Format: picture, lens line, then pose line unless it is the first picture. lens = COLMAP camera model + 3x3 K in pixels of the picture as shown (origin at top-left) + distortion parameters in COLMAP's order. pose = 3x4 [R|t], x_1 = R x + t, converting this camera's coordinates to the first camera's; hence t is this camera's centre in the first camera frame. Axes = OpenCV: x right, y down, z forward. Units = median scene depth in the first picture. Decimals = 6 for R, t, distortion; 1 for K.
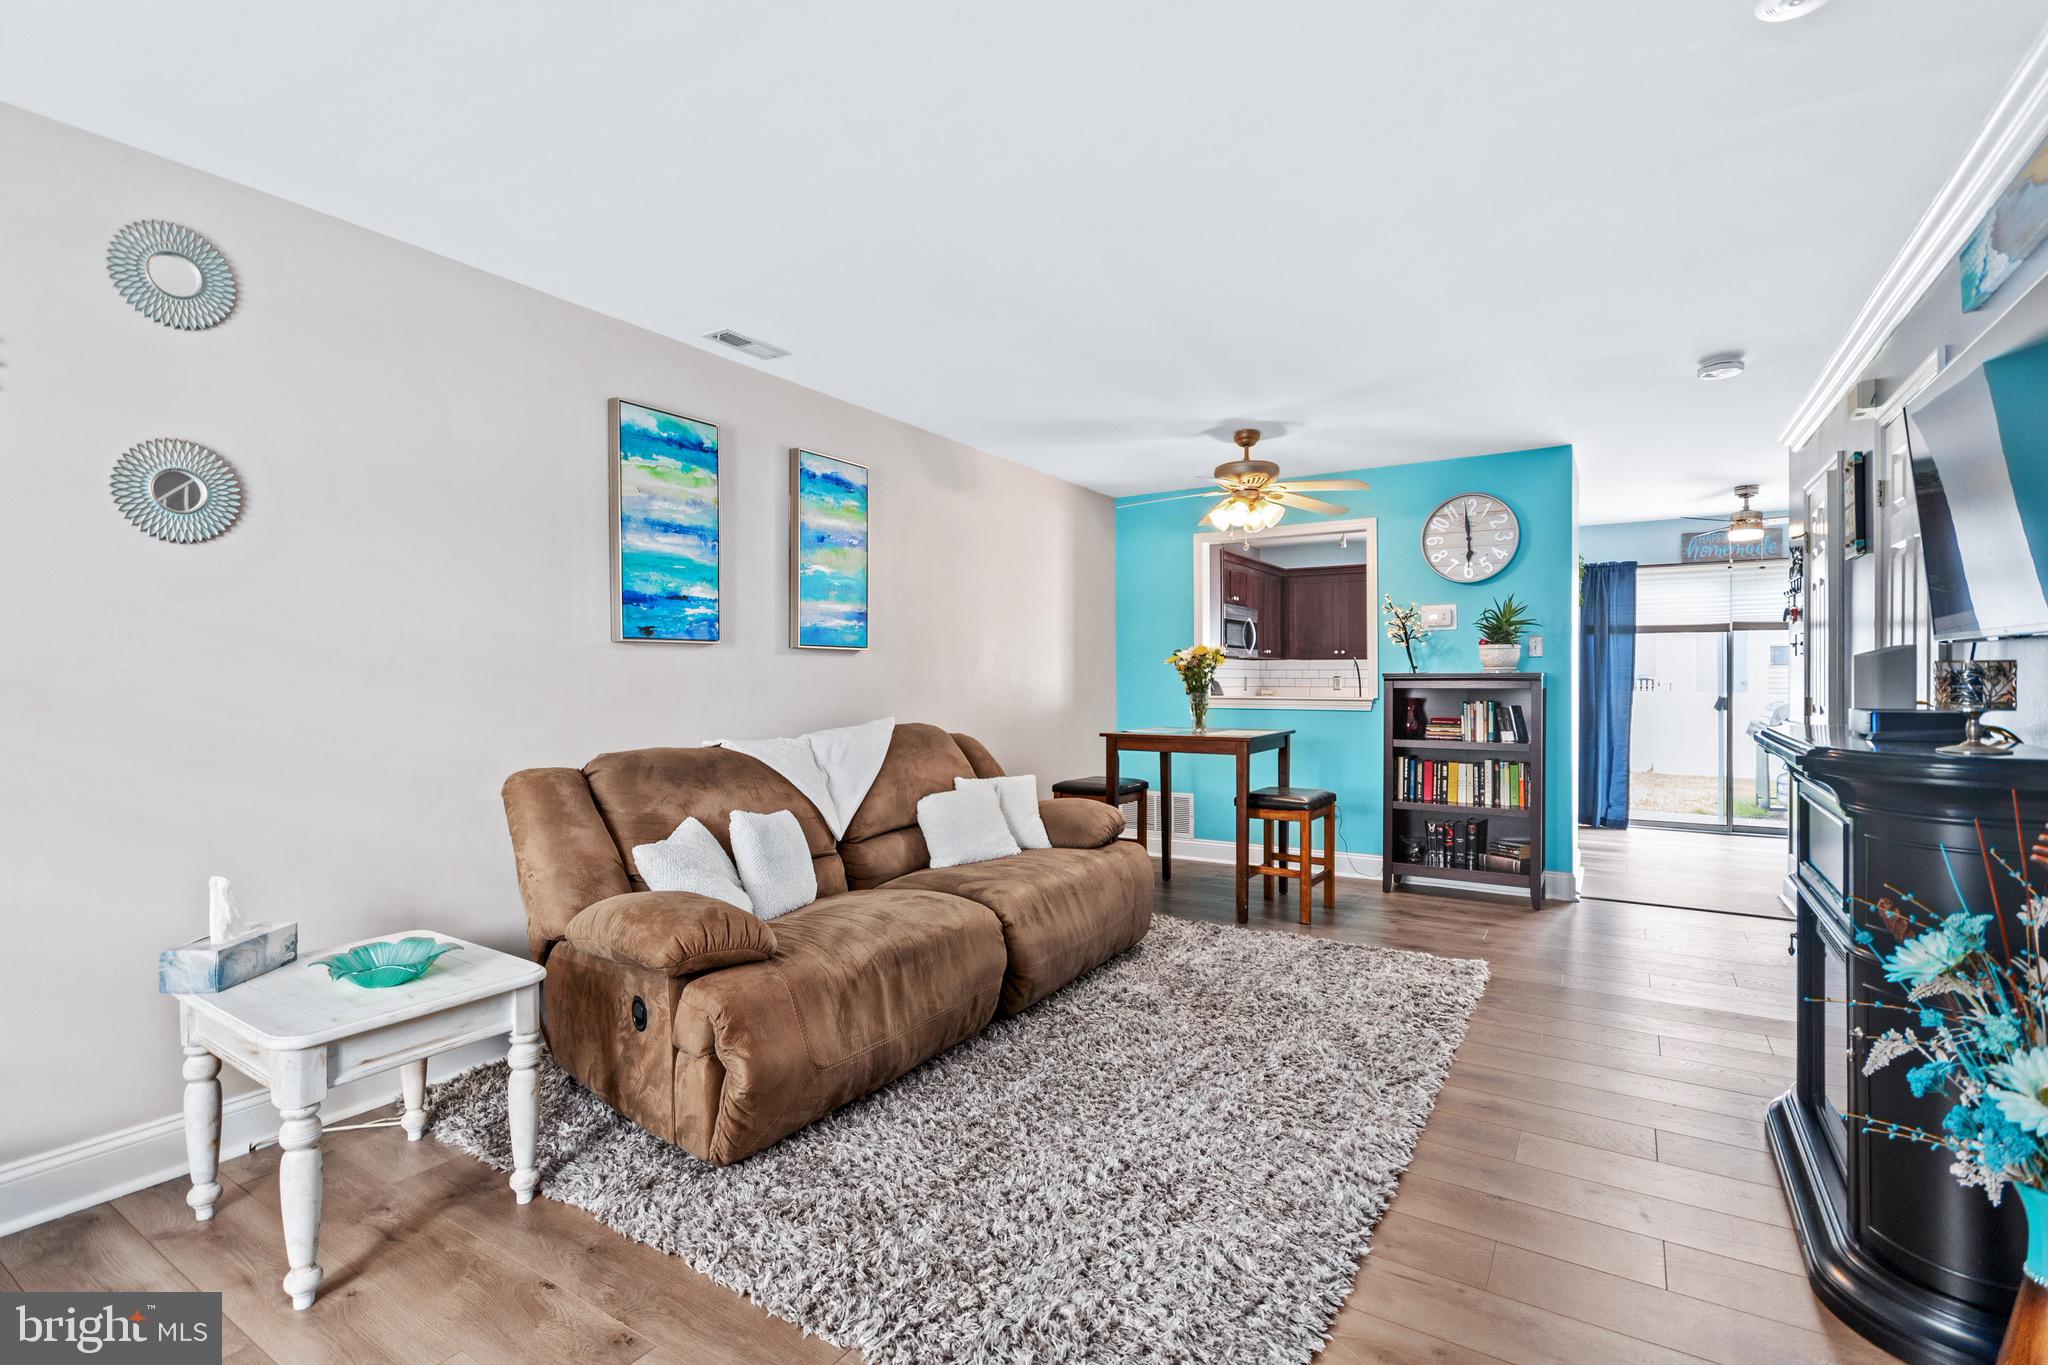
lens RADIAL K [[964.9, 0, 1039.6], [0, 964.9, 675.6], [0, 0, 1]] dist [-0.016603, 0.001129]
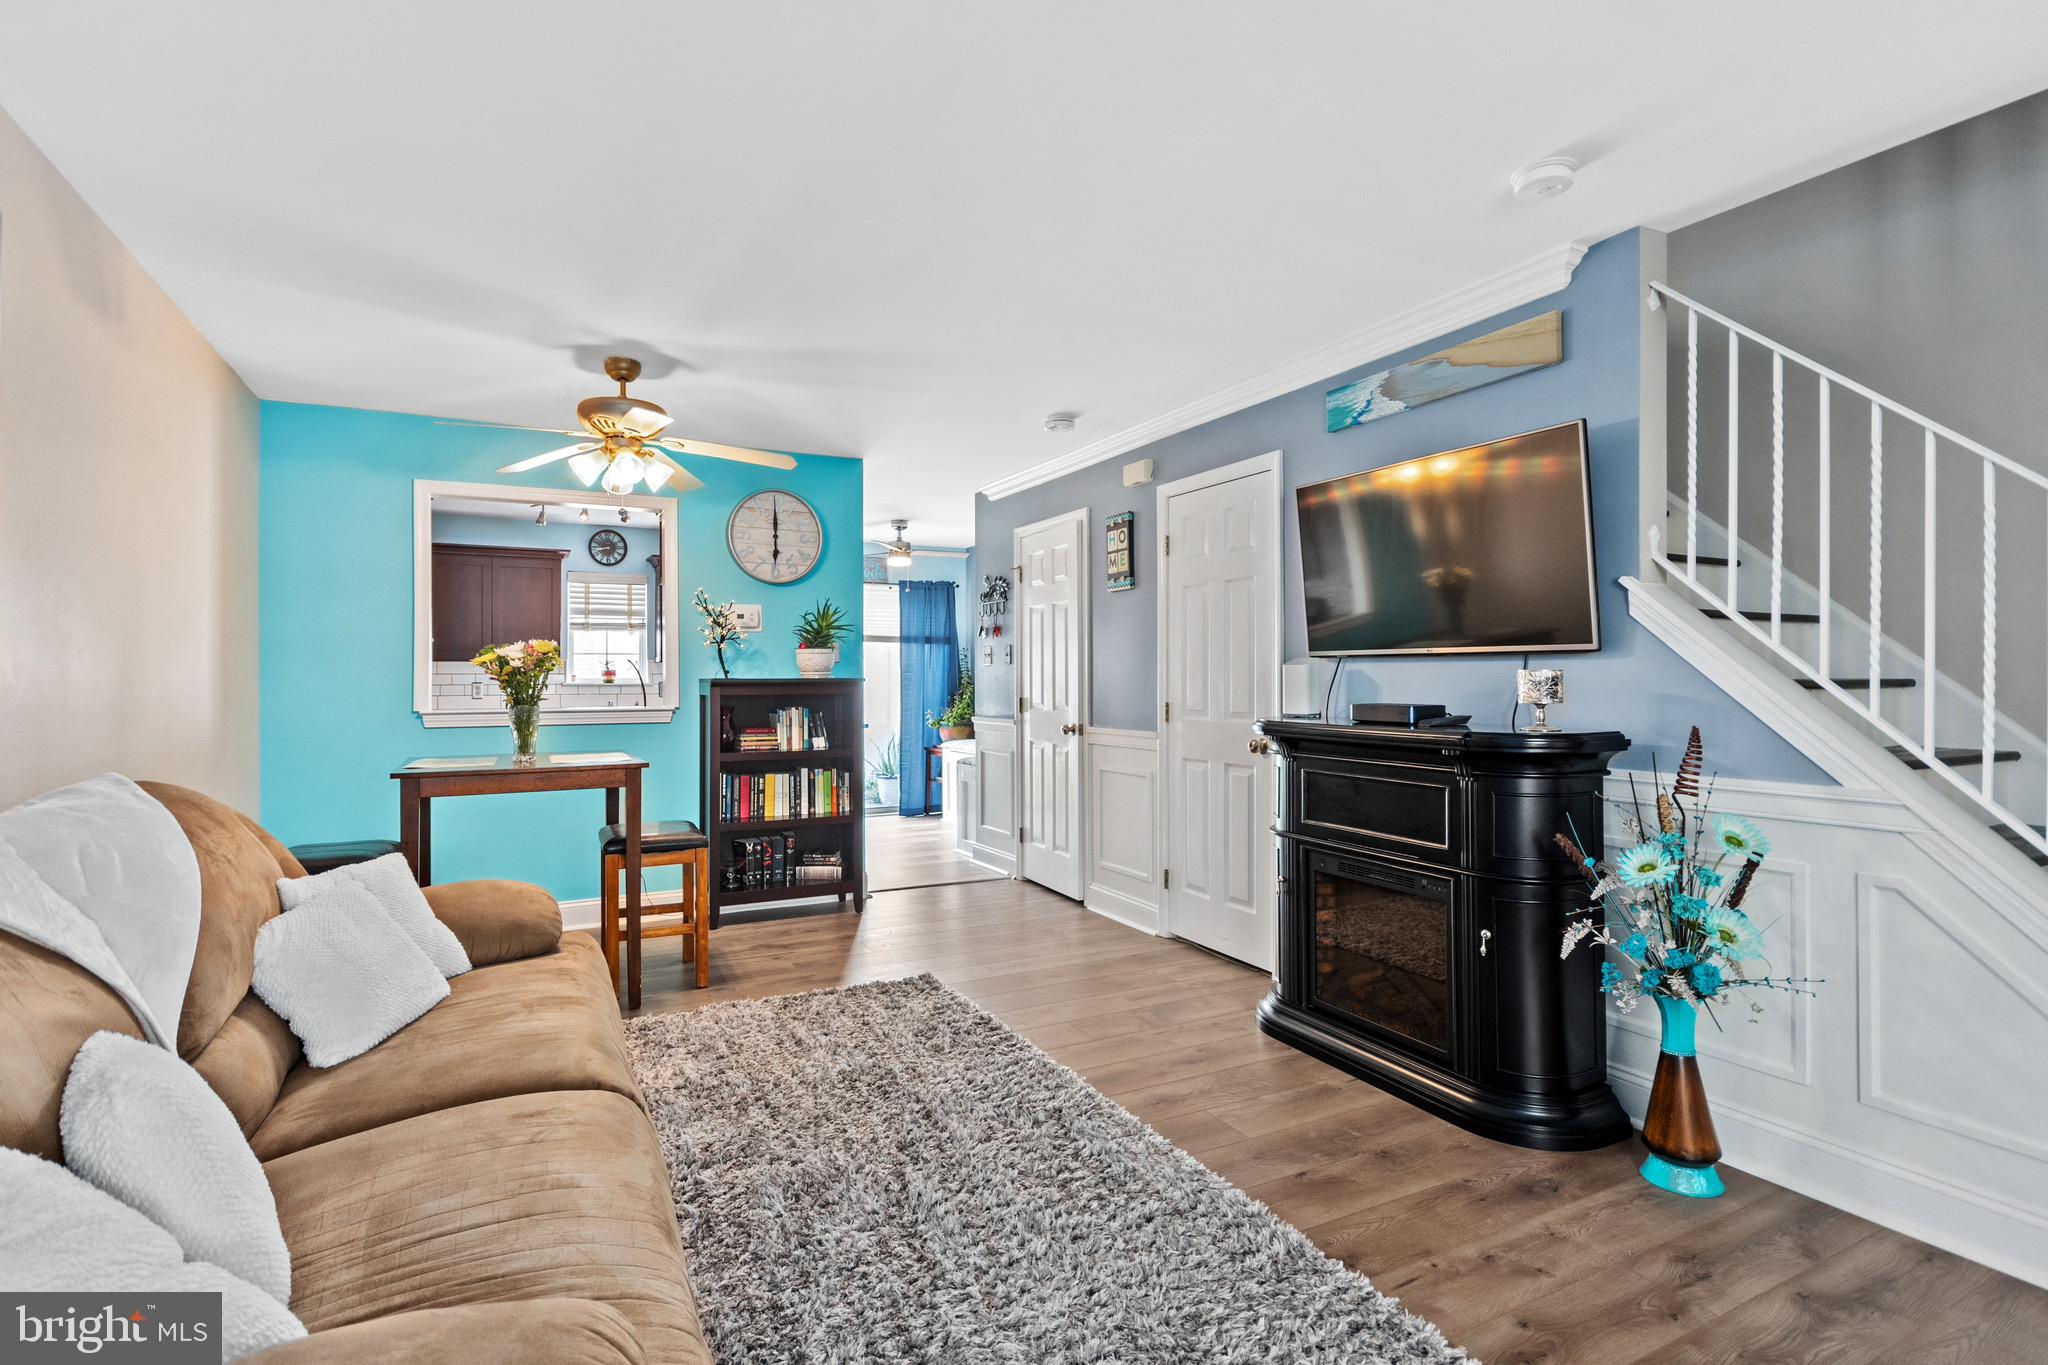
lens RADIAL K [[964.9, 0, 1039.5], [0, 964.9, 672.4], [0, 0, 1]] dist [-0.016603, 0.001129]
pose [[0.495136, 0.005850, 0.868796, -0.311223], [0.000113, 0.999977, -0.006797, -0.002185], [-0.868815, 0.003463, 0.495124, 0.376554]]
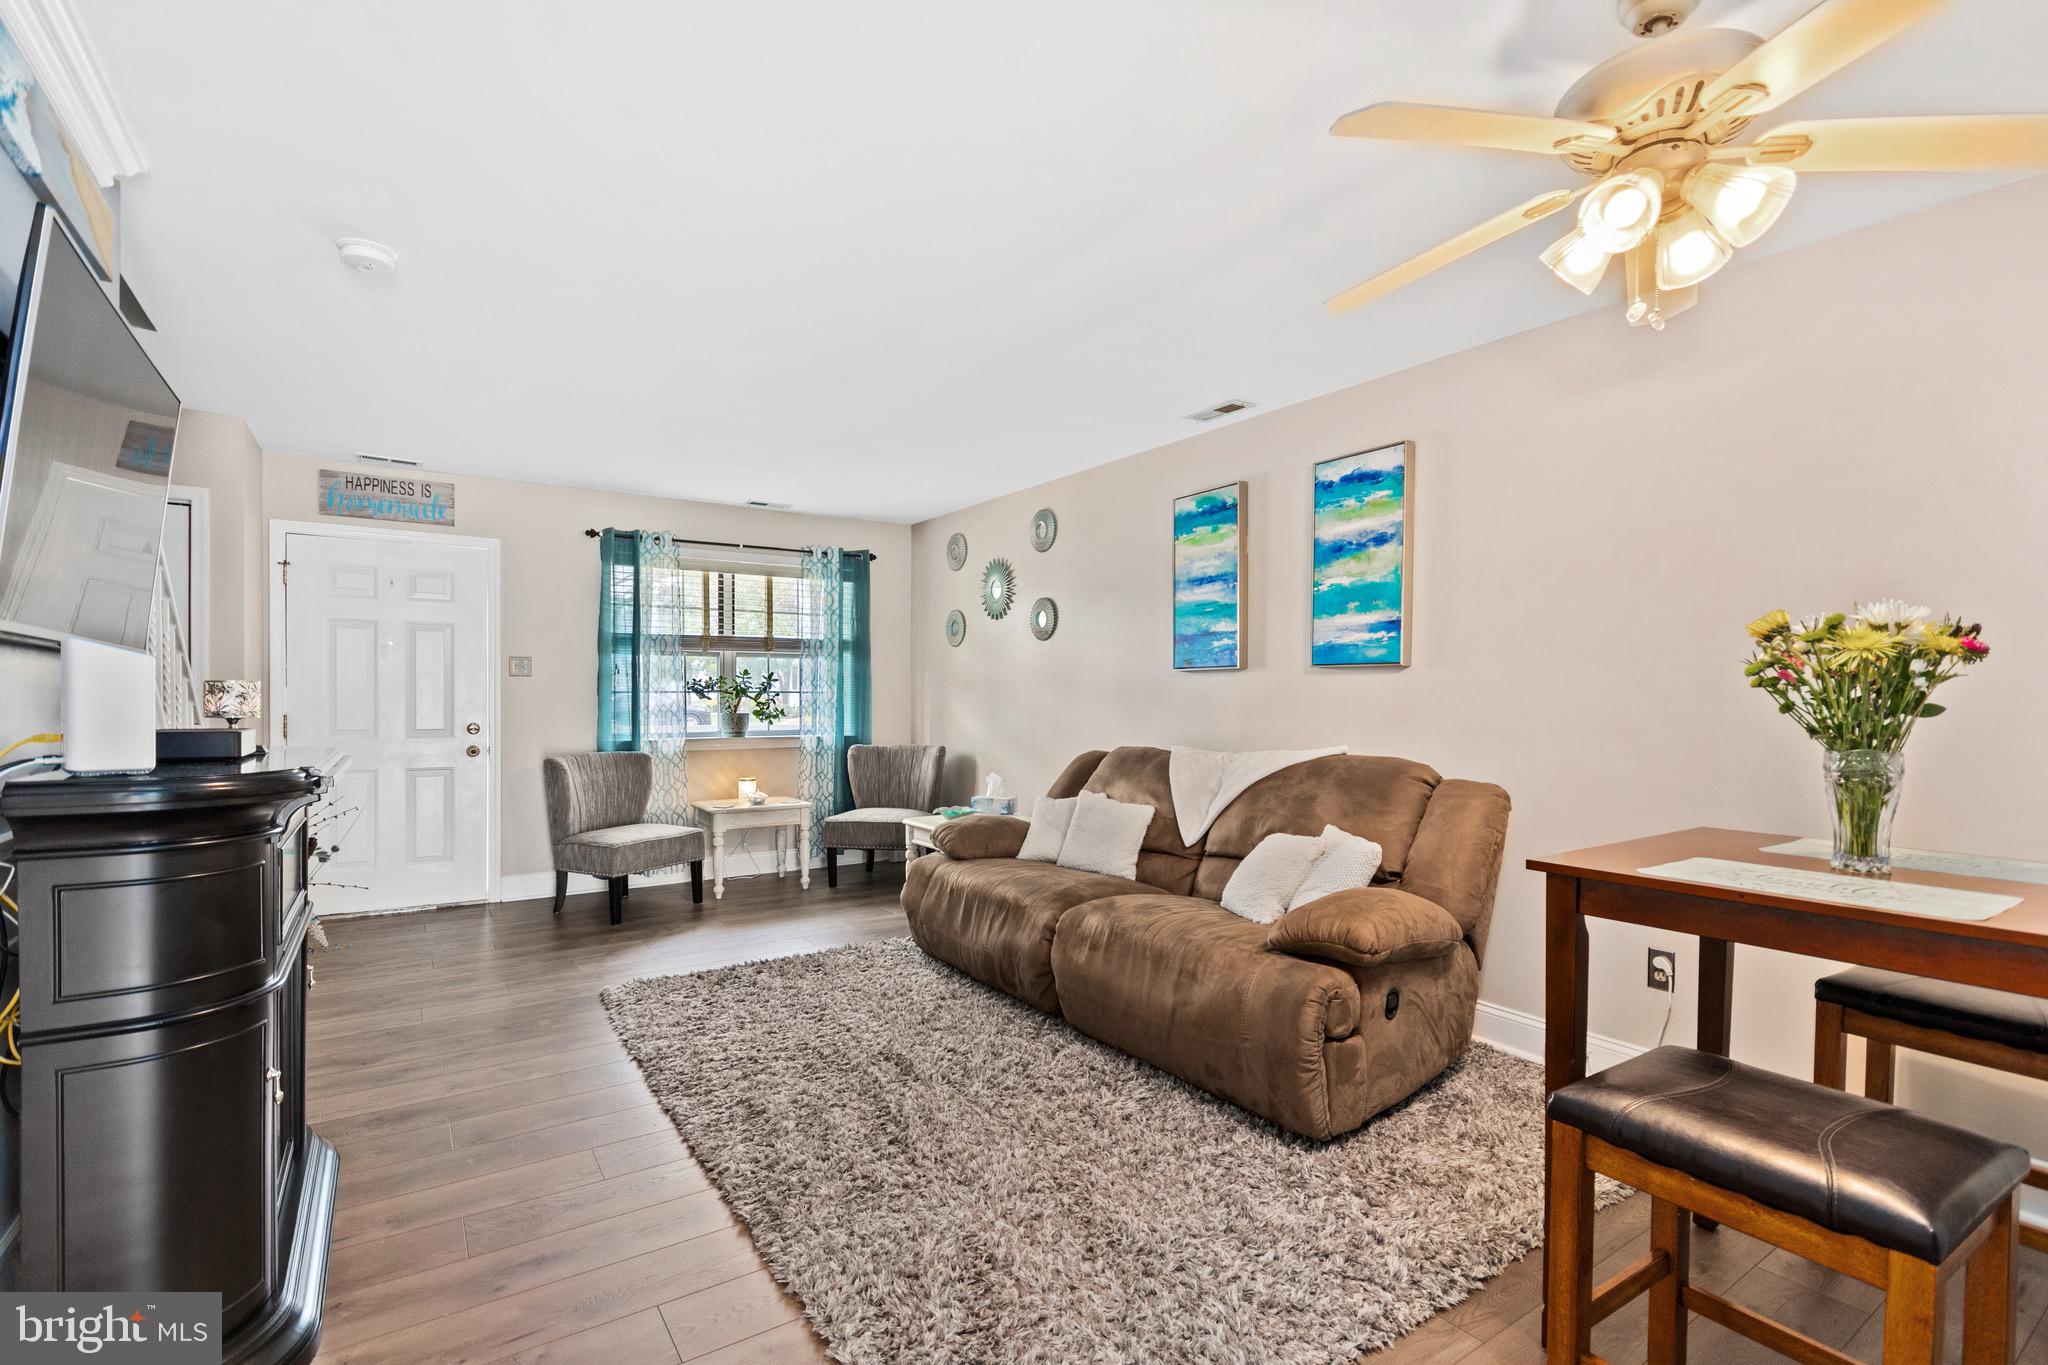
lens RADIAL K [[964.9, 0, 1019.9], [0, 964.9, 694.6], [0, 0, 1]] dist [-0.016603, 0.001129]
pose [[-0.430882, -0.000020, -0.902408, 0.706619], [-0.001807, 0.999998, 0.000841, -0.001292], [0.902406, 0.001992, -0.430881, 1.064665]]
